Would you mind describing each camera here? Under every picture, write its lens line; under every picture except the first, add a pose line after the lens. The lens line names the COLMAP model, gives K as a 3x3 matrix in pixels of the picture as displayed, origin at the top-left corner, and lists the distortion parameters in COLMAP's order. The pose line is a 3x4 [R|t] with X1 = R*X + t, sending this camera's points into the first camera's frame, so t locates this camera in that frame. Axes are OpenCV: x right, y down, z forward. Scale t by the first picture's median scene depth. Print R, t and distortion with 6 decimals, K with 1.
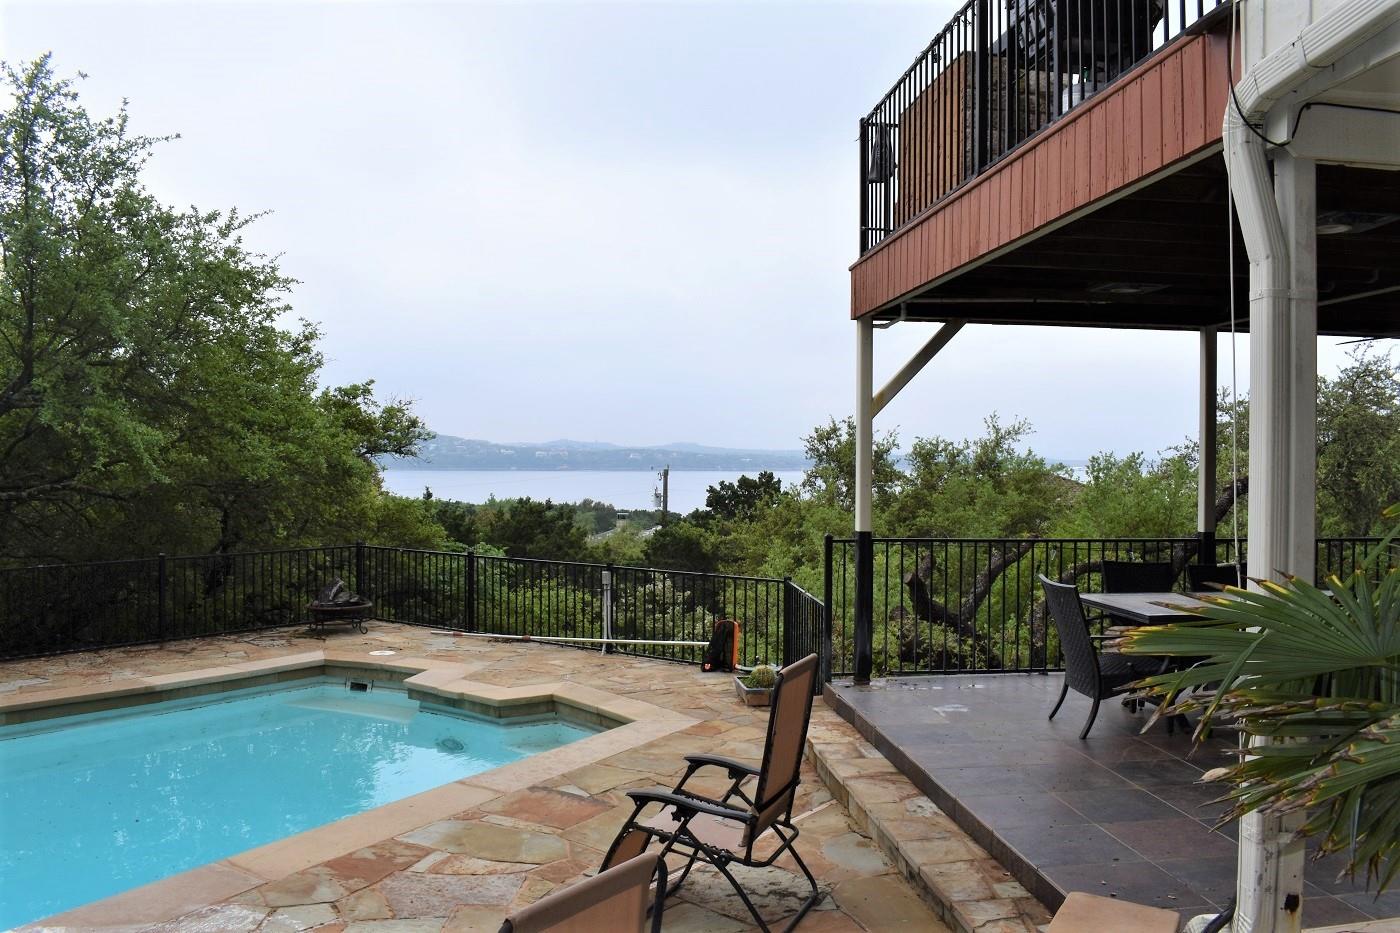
lens RADIAL K [[1116.6, 0, 697.1], [0, 1116.6, 457.1], [0, 0, 1]] dist [-0.083662, 0.001403]
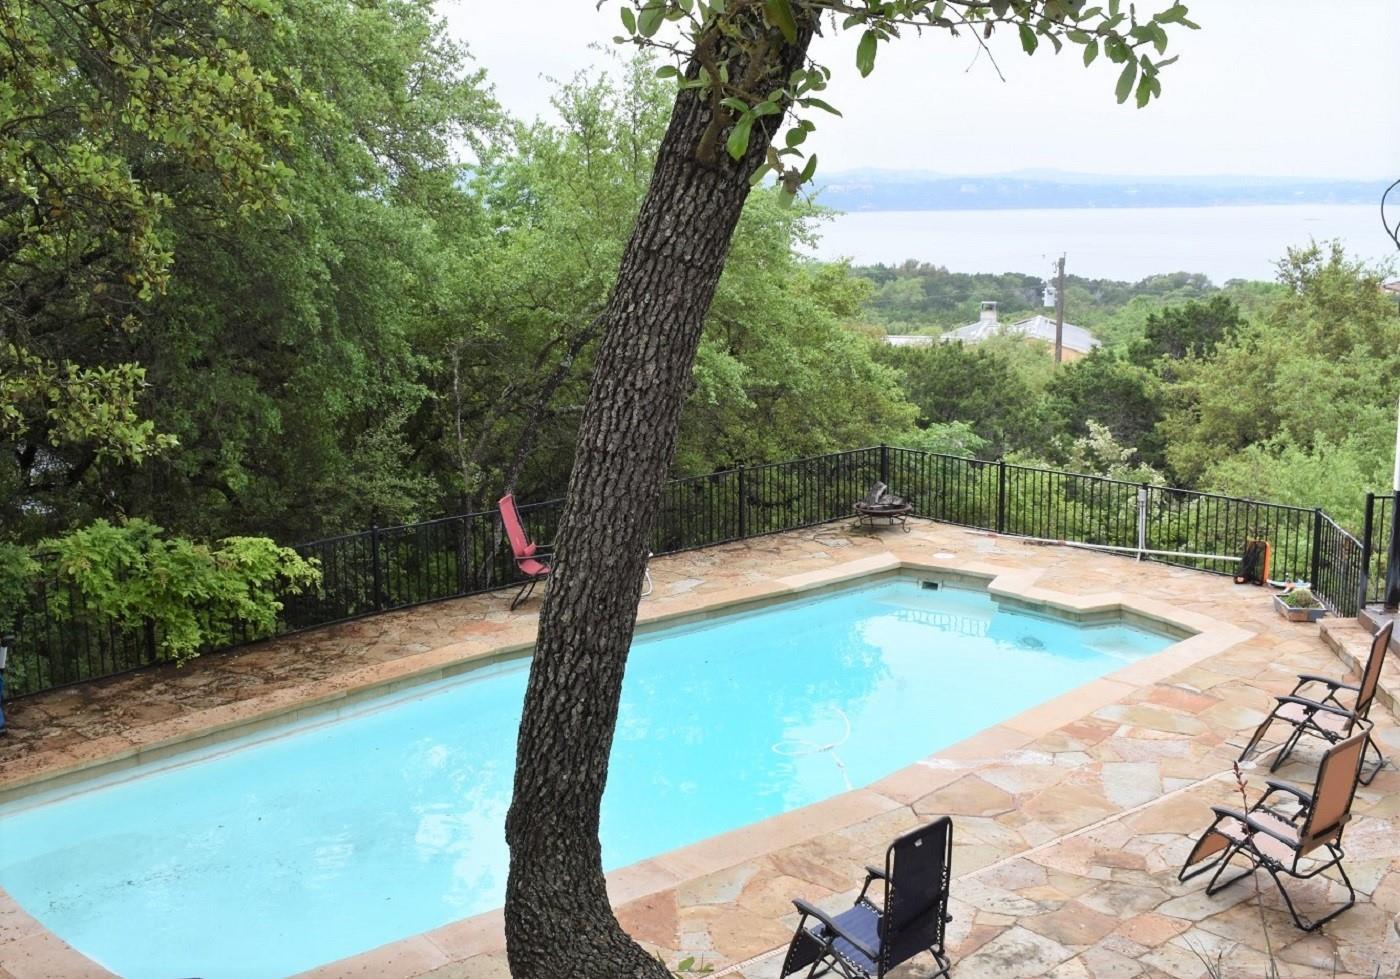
lens RADIAL K [[1549.1, 0, 693.6], [0, 1549.1, 485.8], [0, 0, 1]] dist [-0.056312, 0.000000]
pose [[0.973916, 0.025704, -0.225447, -0.183933], [0.017040, 0.982473, 0.185624, -0.211611], [0.226266, -0.184624, 0.956409, -0.631635]]
